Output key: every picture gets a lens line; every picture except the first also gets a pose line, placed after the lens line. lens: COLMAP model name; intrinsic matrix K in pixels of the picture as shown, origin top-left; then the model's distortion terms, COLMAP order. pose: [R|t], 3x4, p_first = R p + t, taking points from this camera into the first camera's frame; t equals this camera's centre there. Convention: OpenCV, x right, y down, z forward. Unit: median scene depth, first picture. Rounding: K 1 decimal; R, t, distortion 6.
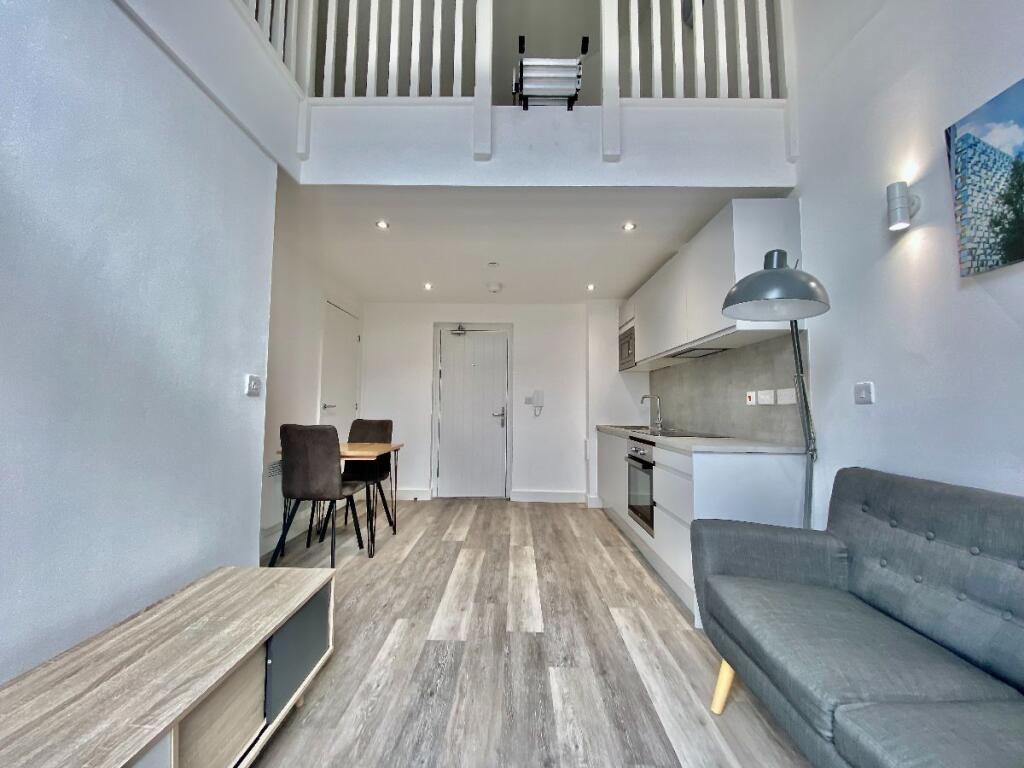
lens RADIAL K [[420.6, 0, 502.0], [0, 420.6, 381.4], [0, 0, 1]] dist [0.003268, -0.012944]
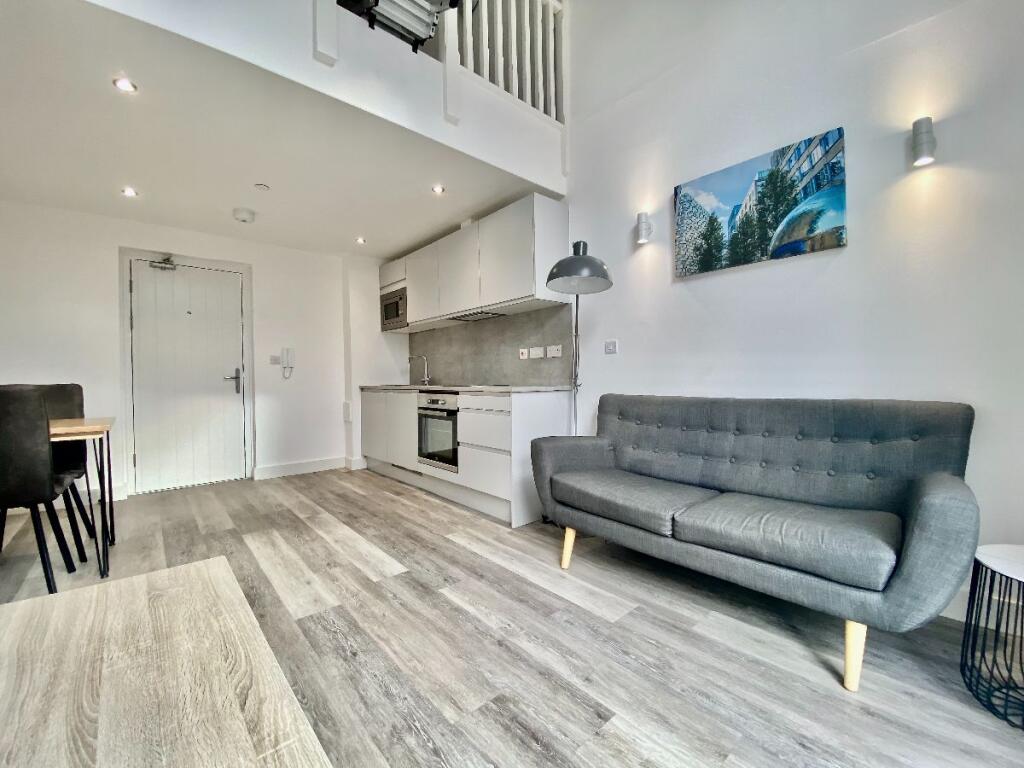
lens RADIAL K [[420.6, 0, 512.9], [0, 420.6, 385.5], [0, 0, 1]] dist [0.003268, -0.012944]
pose [[0.726773, -0.029157, 0.686258, -0.388754], [-0.021992, 0.997599, 0.065675, 0.064389], [-0.686525, -0.062823, 0.724387, 0.095817]]
